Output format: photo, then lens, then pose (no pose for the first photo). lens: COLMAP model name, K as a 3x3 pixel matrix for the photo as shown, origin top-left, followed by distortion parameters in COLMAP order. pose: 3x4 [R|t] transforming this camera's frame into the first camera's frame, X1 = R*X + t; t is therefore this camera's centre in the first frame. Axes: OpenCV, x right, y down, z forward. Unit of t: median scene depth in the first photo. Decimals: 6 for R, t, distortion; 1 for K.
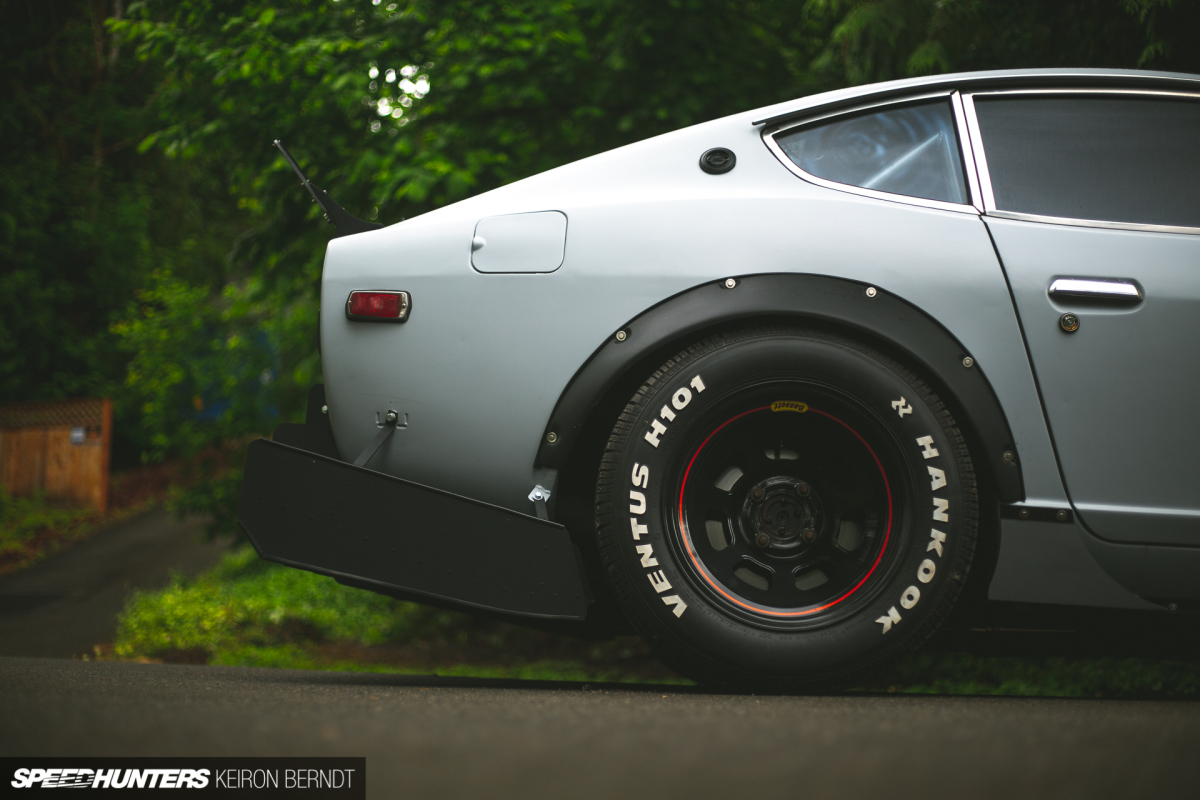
lens RADIAL K [[1768.6, 0, 600.1], [0, 1768.6, 400.3], [0, 0, 1]] dist [-0.001153, 0.000000]
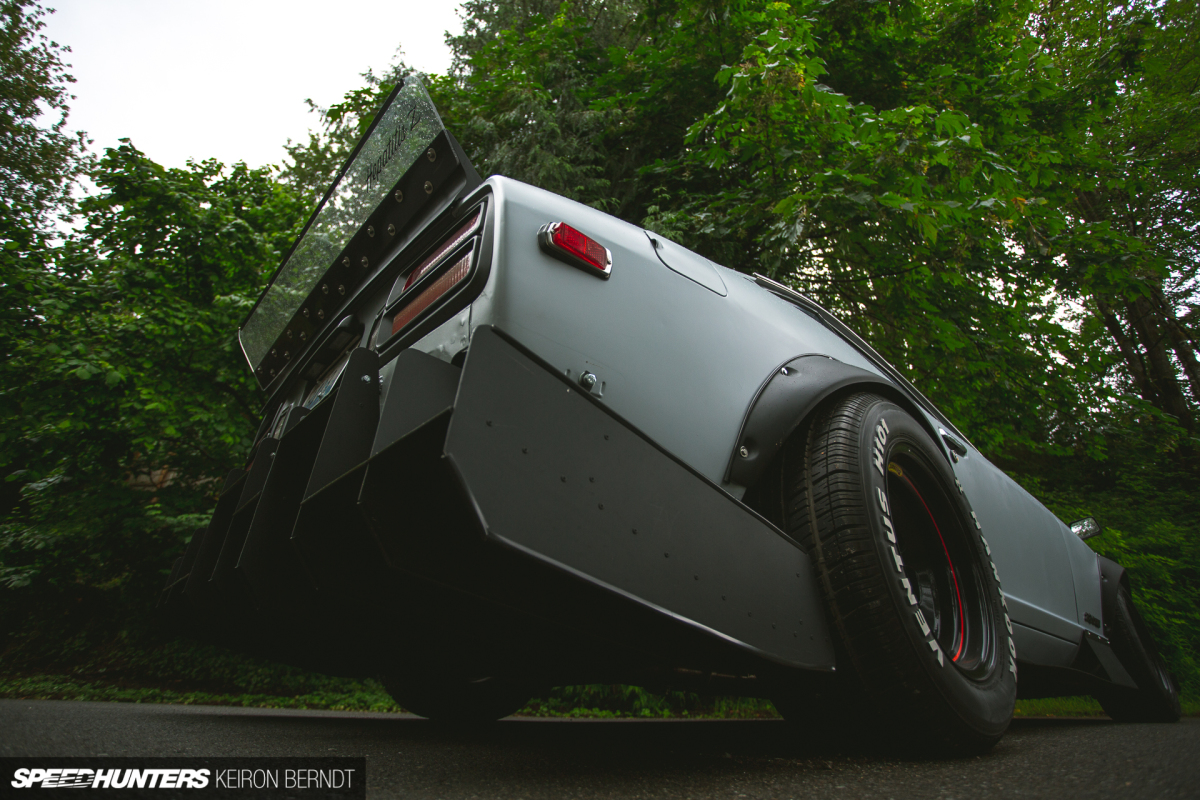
lens RADIAL K [[605.6, 0, 598.8], [0, 605.6, 396.9], [0, 0, 1]] dist [-0.001407, -0.000152]
pose [[0.737056, 0.289922, 0.610486, -0.083336], [-0.107885, 0.942201, -0.317202, 0.030126], [-0.667165, 0.167933, 0.725734, 0.247875]]
